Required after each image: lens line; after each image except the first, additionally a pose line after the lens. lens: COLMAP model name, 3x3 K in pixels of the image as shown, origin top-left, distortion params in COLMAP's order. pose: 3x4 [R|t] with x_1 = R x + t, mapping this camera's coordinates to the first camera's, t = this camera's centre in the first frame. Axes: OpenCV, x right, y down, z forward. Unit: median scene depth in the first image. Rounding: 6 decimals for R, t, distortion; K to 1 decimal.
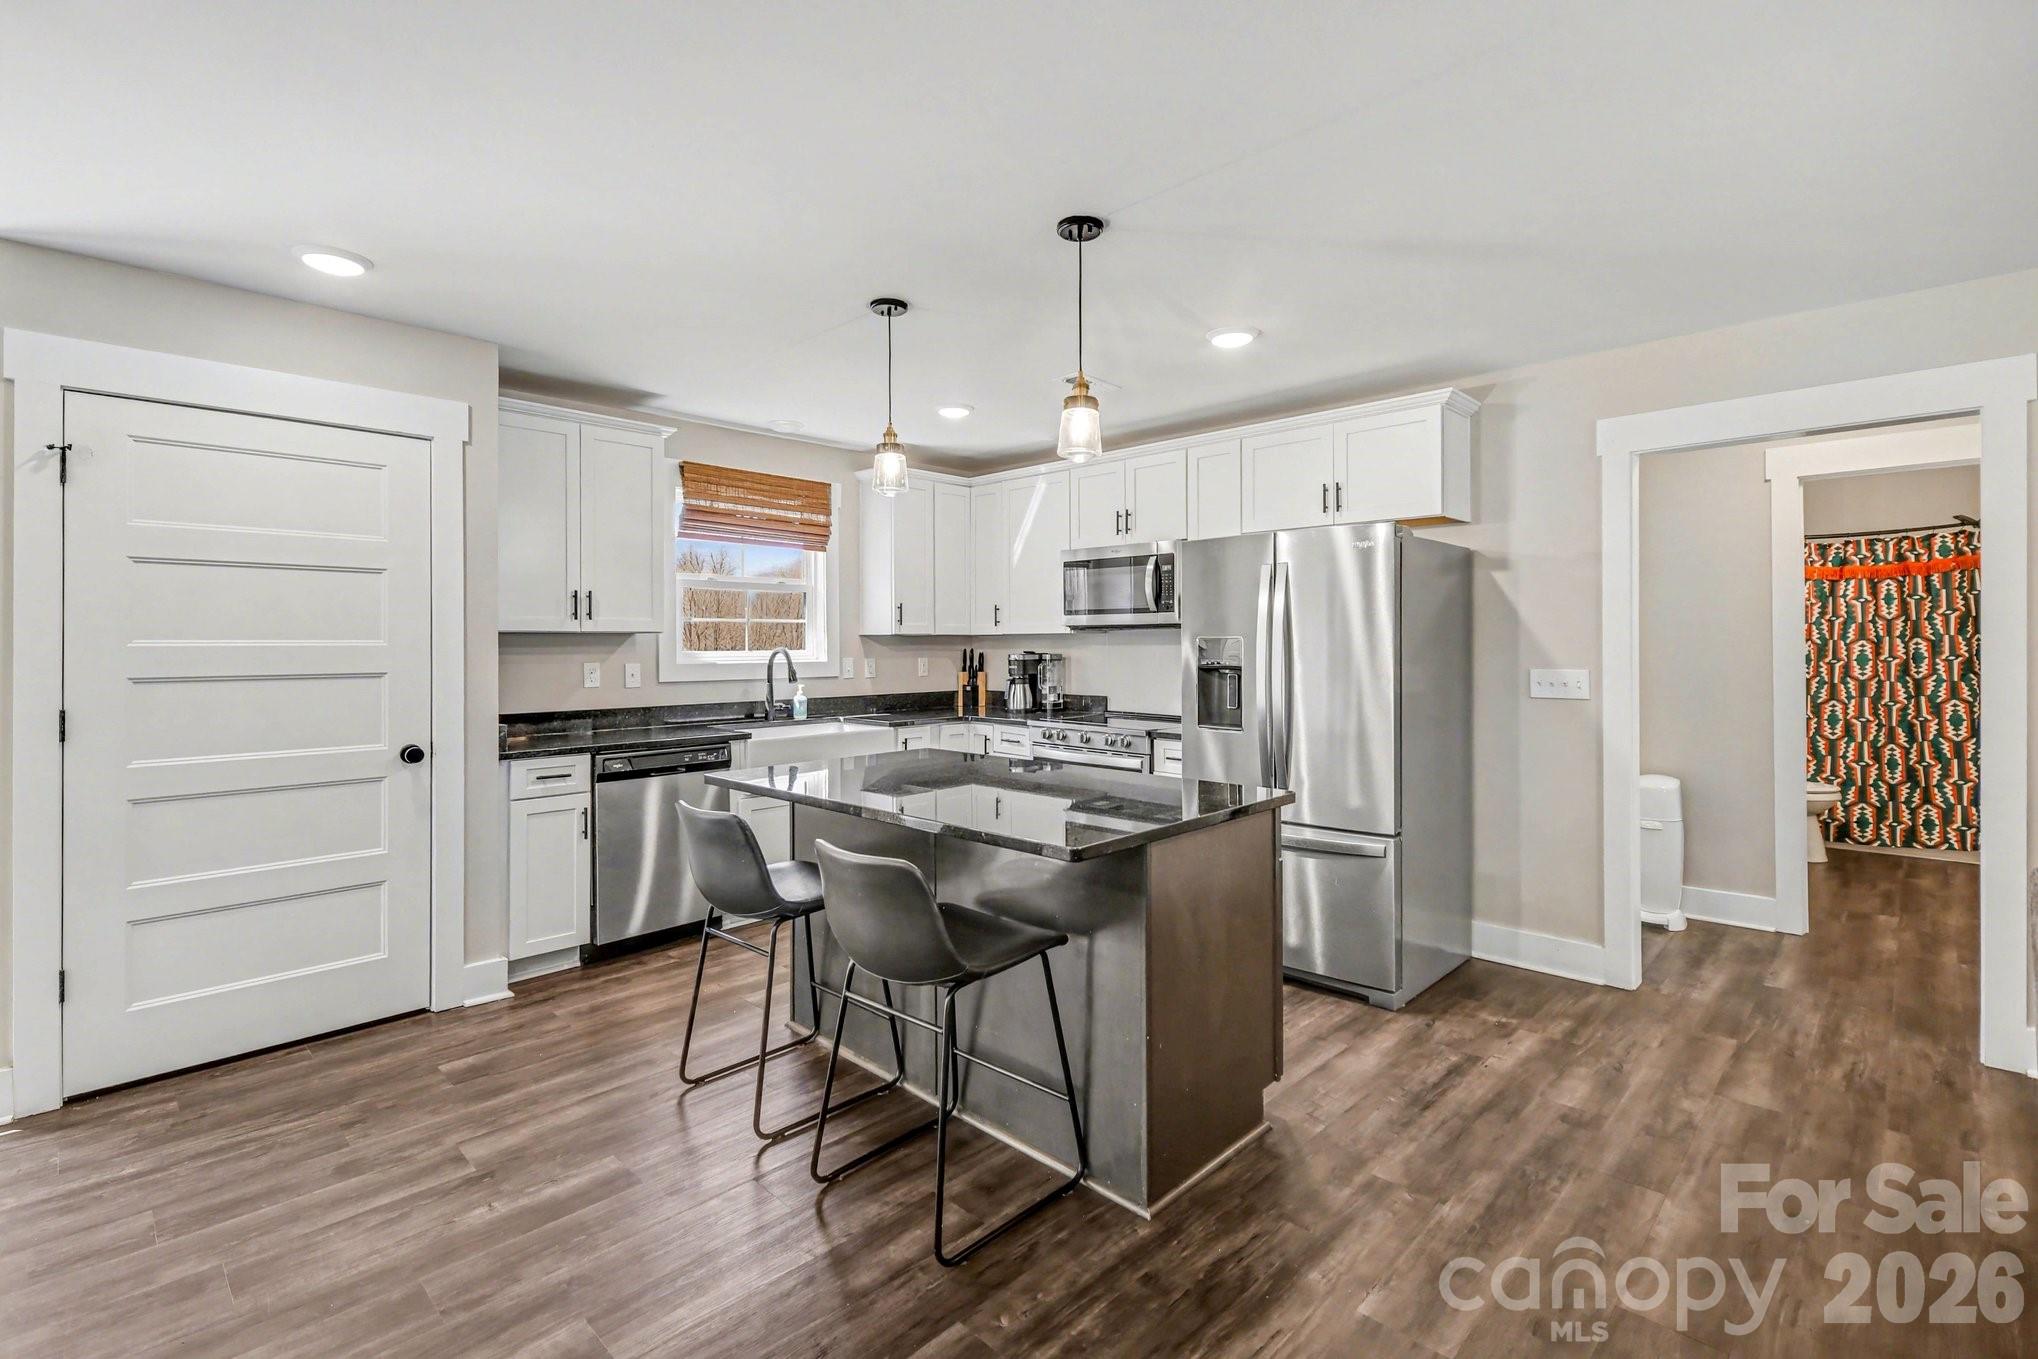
lens RADIAL K [[920.2, 0, 1008.0], [0, 920.2, 641.3], [0, 0, 1]] dist [0.017244, -0.003023]
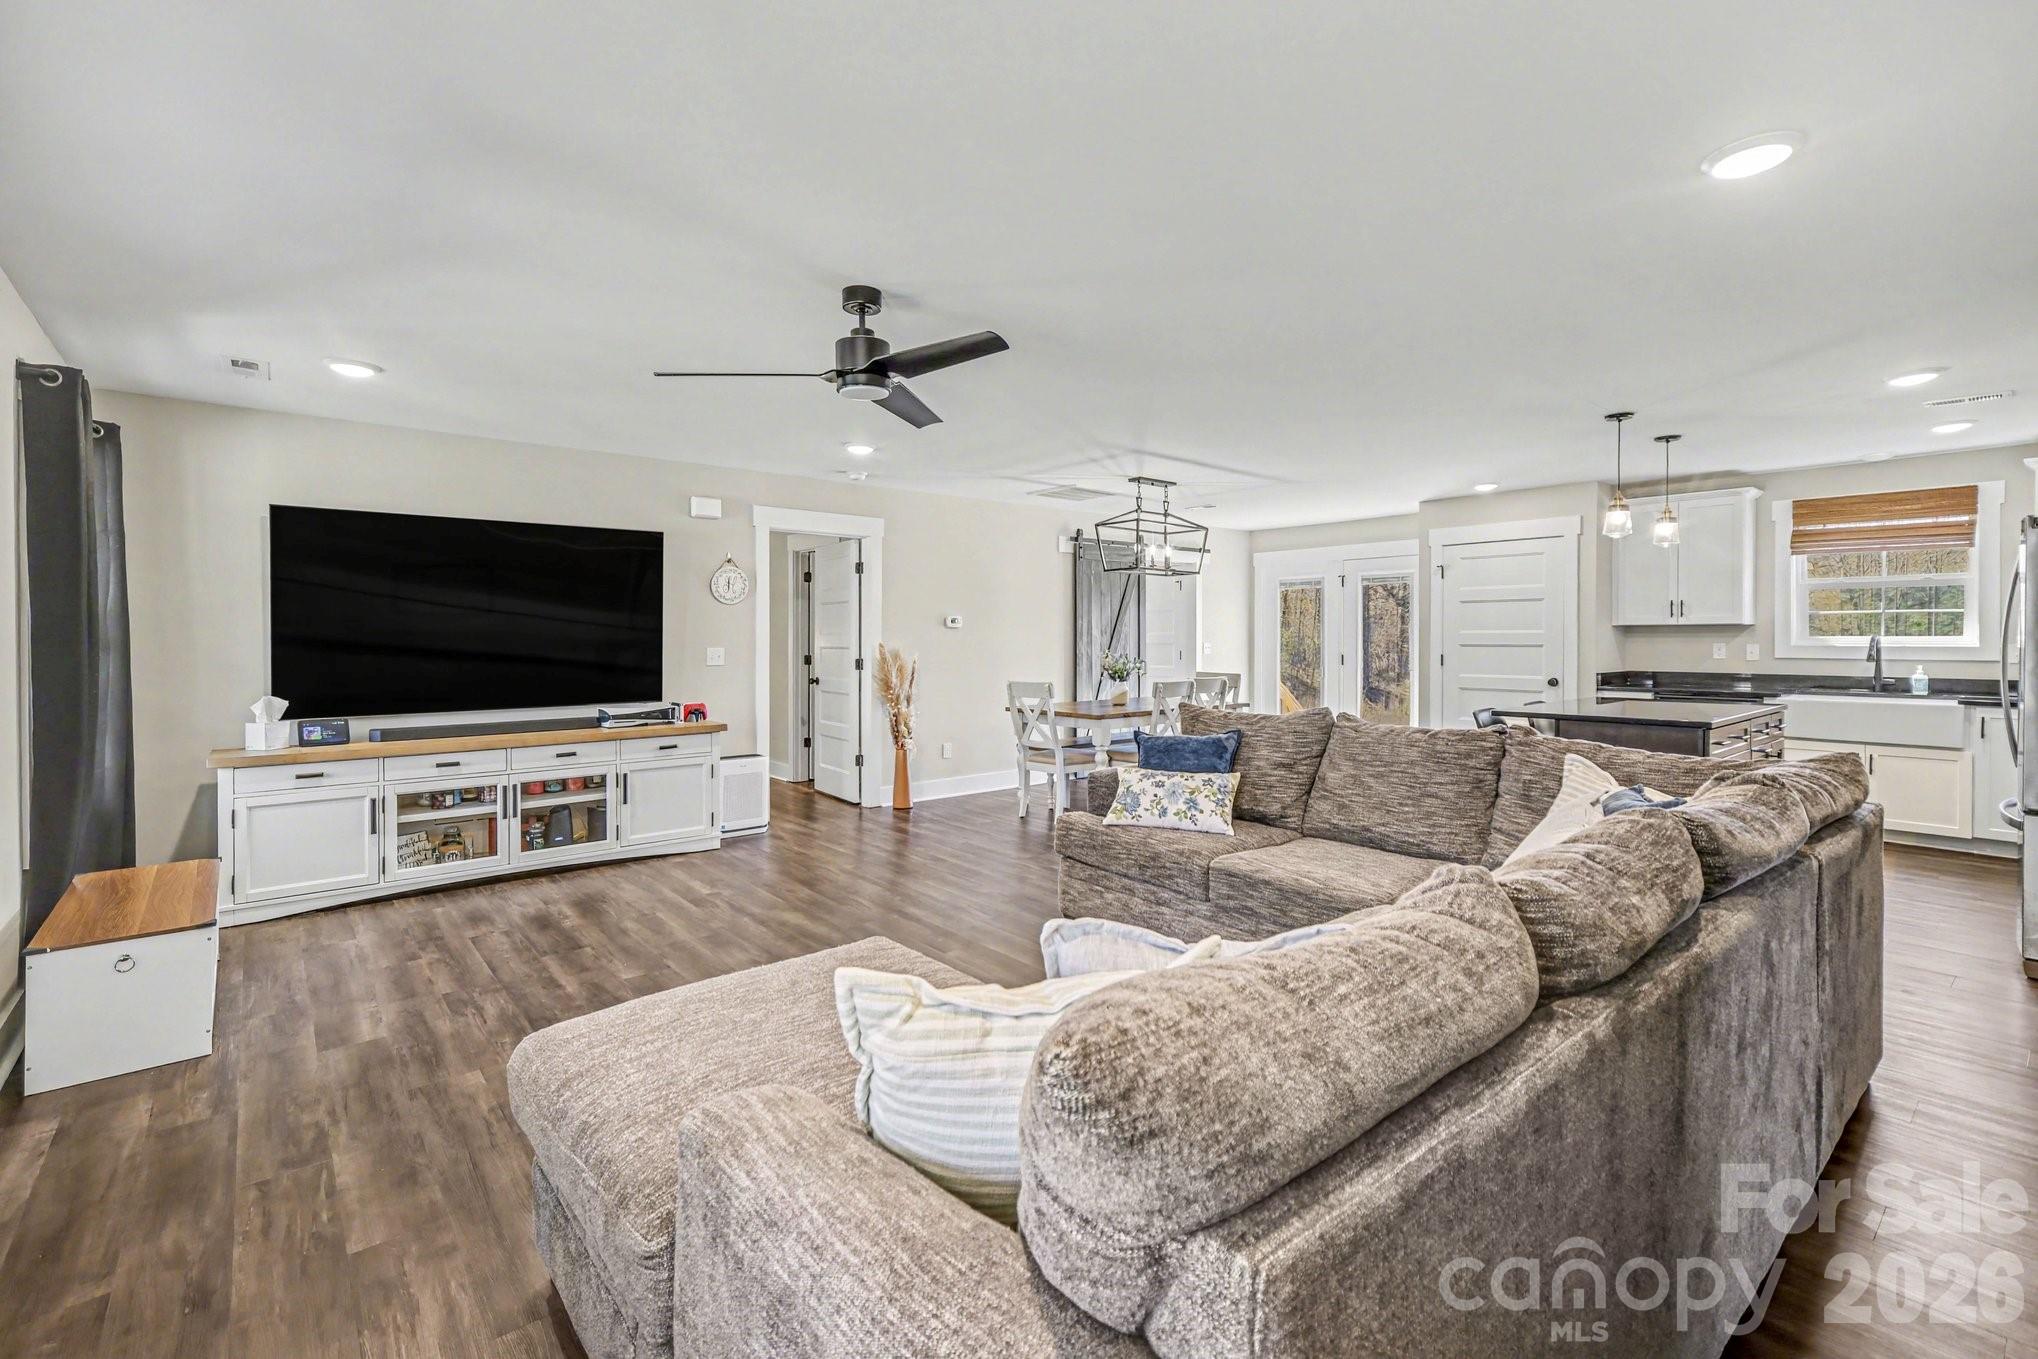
lens RADIAL K [[902.6, 0, 1018.3], [0, 902.6, 644.2], [0, 0, 1]] dist [0.022654, -0.003787]
pose [[-0.108143, 0.012305, -0.994059, 1.022258], [0.007232, 0.999907, 0.011590, -0.001815], [0.994109, -0.005936, -0.108222, -0.014598]]
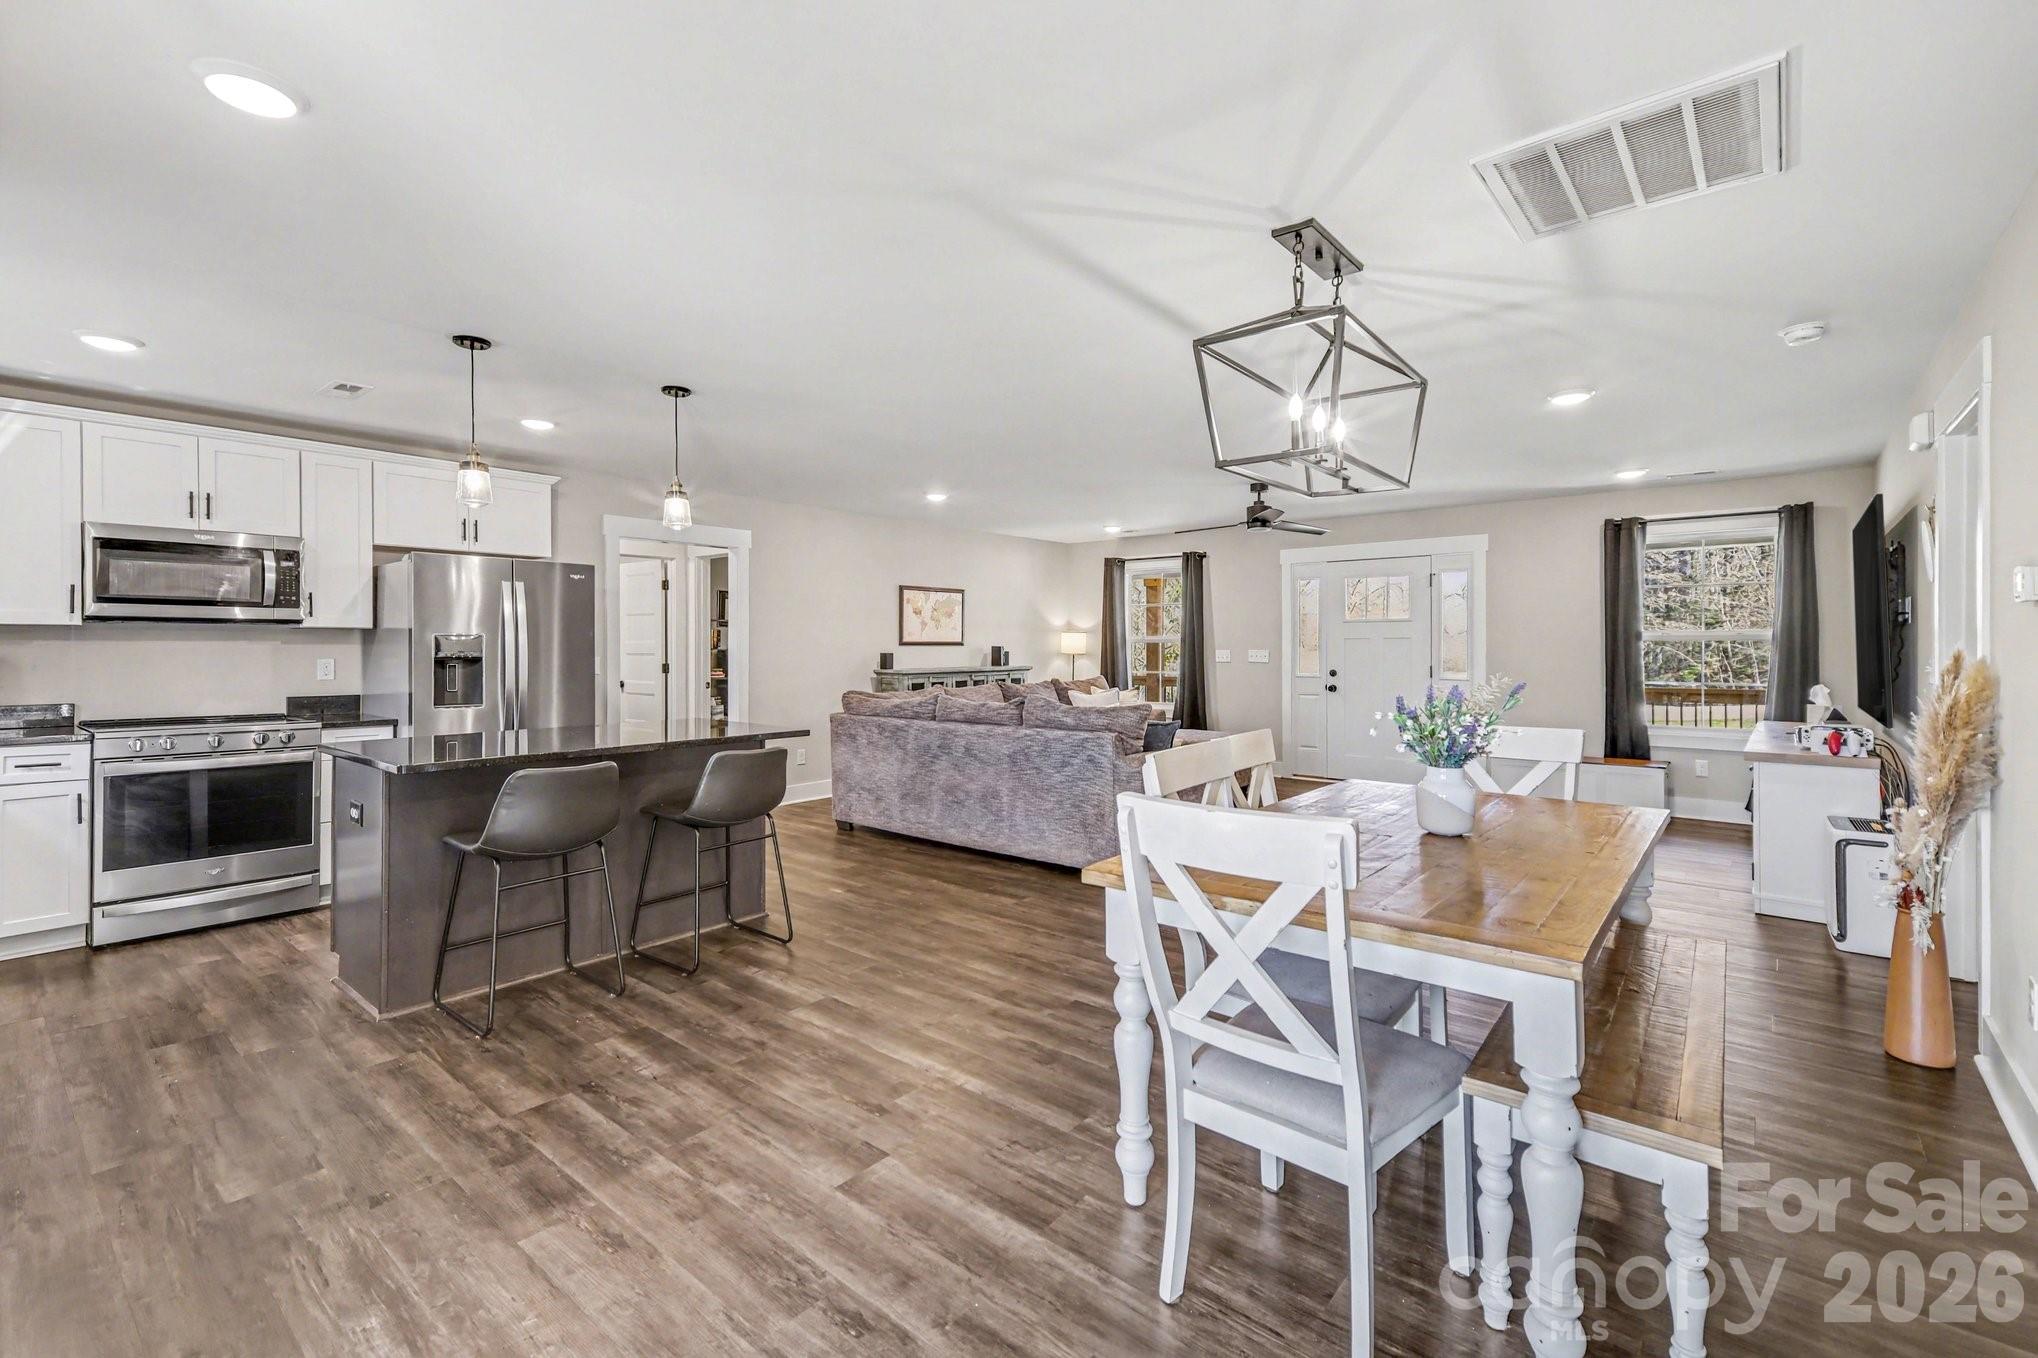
lens RADIAL K [[902.6, 0, 1024.0], [0, 902.6, 649.2], [0, 0, 1]] dist [0.022654, -0.003787]
pose [[-0.088316, 0.002058, 0.996090, -0.780246], [-0.002066, 0.999995, -0.002249, 0.012151], [-0.996090, -0.002257, -0.088311, 0.245569]]
